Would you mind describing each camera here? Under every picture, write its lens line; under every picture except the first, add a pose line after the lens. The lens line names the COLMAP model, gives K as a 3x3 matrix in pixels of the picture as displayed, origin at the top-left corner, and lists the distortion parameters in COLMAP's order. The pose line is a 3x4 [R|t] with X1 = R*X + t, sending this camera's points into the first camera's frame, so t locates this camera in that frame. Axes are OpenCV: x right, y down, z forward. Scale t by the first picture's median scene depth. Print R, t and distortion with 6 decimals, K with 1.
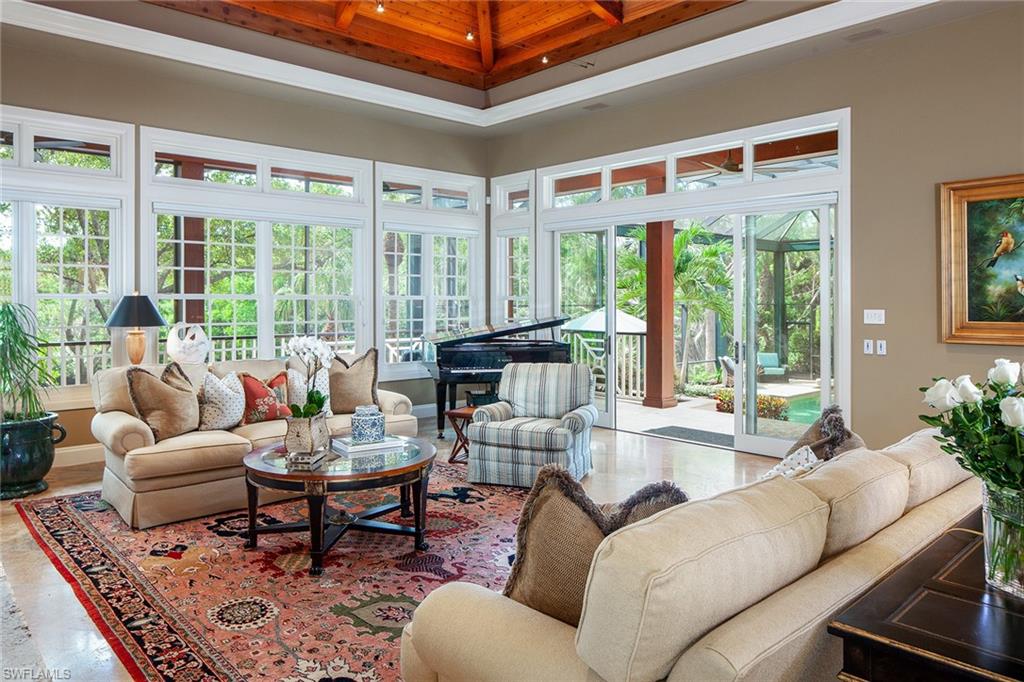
lens RADIAL K [[696.9, 0, 507.4], [0, 696.9, 290.5], [0, 0, 1]] dist [-0.016744, 0.003854]
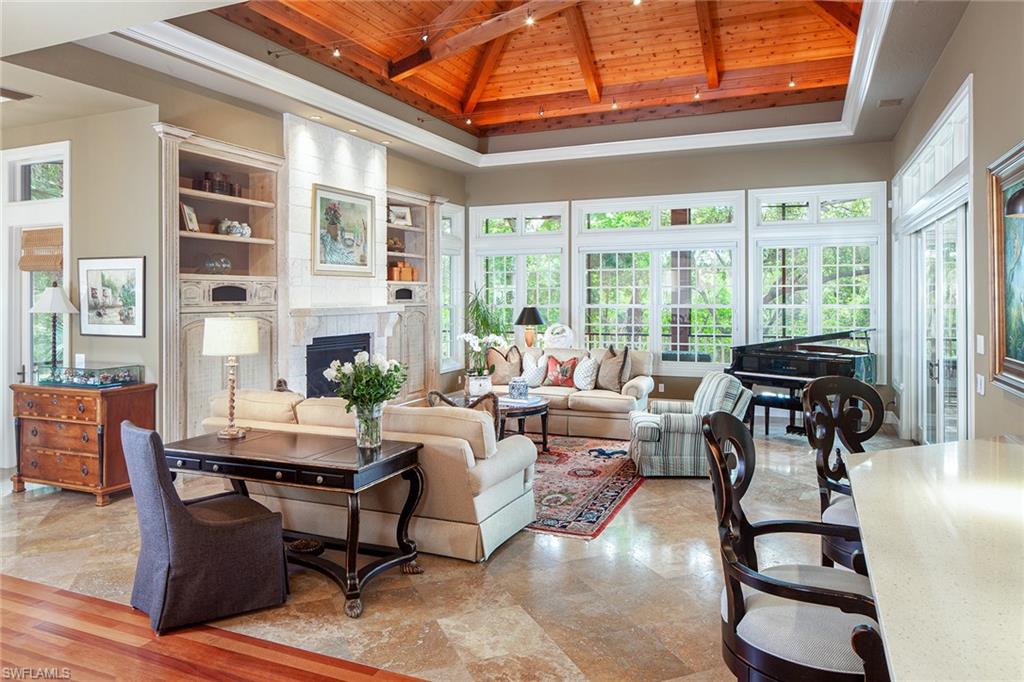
lens RADIAL K [[696.9, 0, 509.8], [0, 696.9, 296.6], [0, 0, 1]] dist [-0.016744, 0.003854]
pose [[0.419307, 0.000044, -0.907845, 1.052377], [0.017445, 0.999815, 0.008105, -0.035779], [0.907677, -0.019236, 0.419229, 0.219487]]
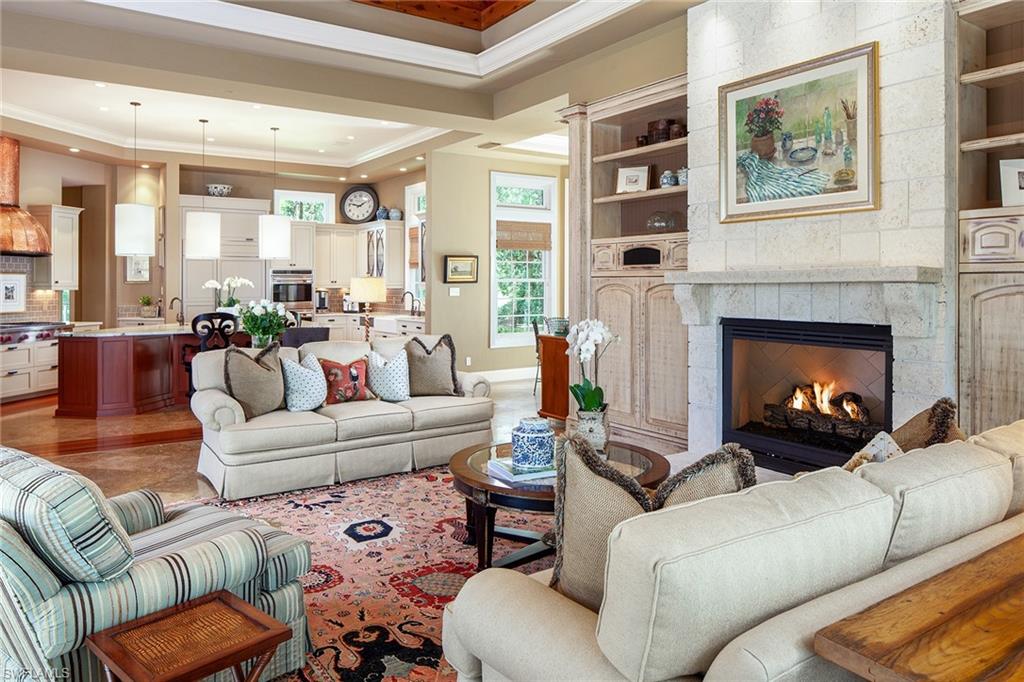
lens RADIAL K [[696.9, 0, 515.3], [0, 696.9, 287.9], [0, 0, 1]] dist [-0.016744, 0.003854]
pose [[-0.992228, 0.000480, 0.124430, -0.219924], [-0.000742, 0.999952, -0.009775, 0.021599], [-0.124429, -0.009792, -0.992180, 1.409537]]
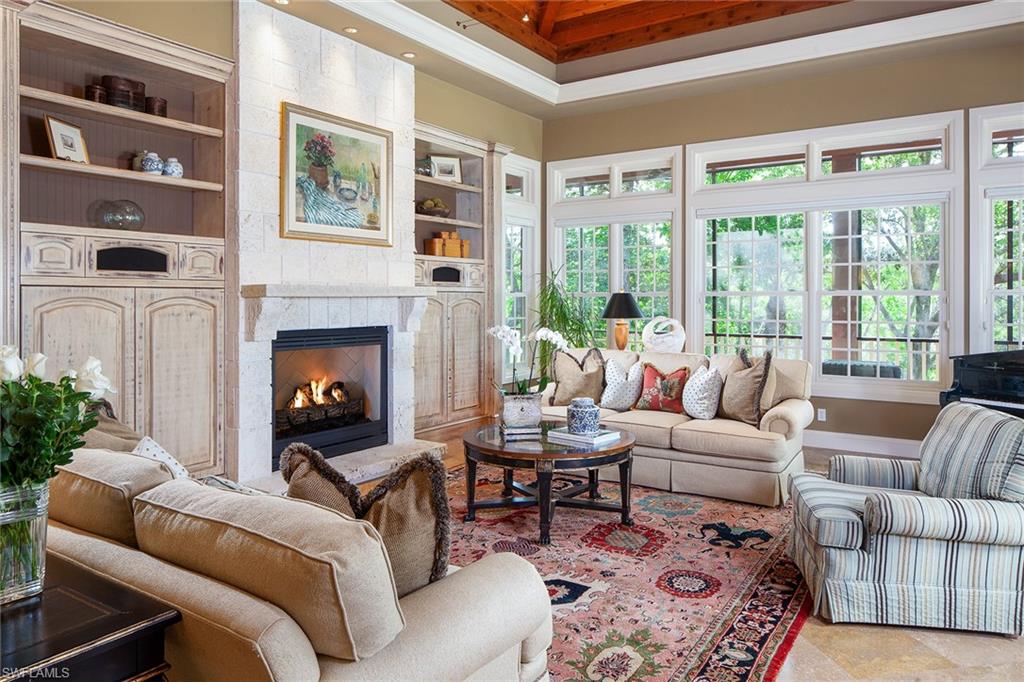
lens RADIAL K [[696.9, 0, 506.6], [0, 696.9, 301.3], [0, 0, 1]] dist [-0.016744, 0.003854]
pose [[0.243330, 0.003037, -0.969939, 0.609971], [0.014315, 0.999875, 0.006722, 0.010085], [0.969838, -0.015520, 0.243256, 0.511094]]
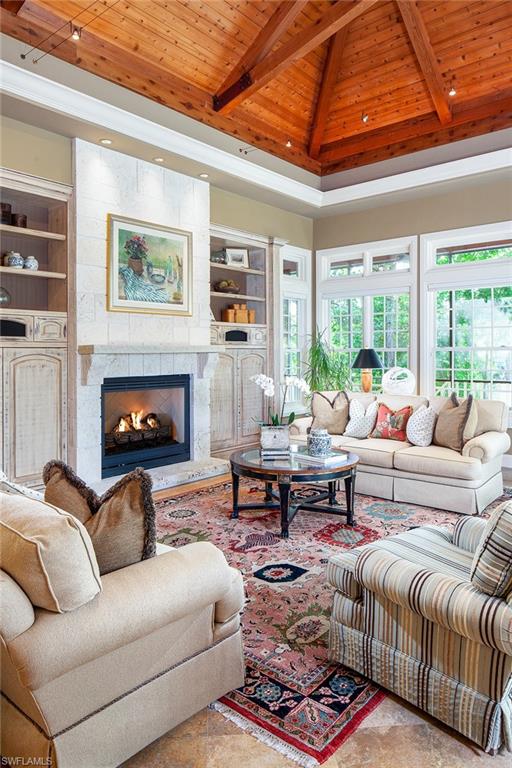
lens RADIAL K [[522.7, 0, 254.4], [0, 522.7, 354.2], [0, 0, 1]] dist [-0.016744, 0.003854]
pose [[0.130791, 0.003059, -0.991405, 0.636044], [0.018510, 0.999813, 0.005527, 0.007060], [0.991237, -0.019074, 0.130710, 0.590081]]
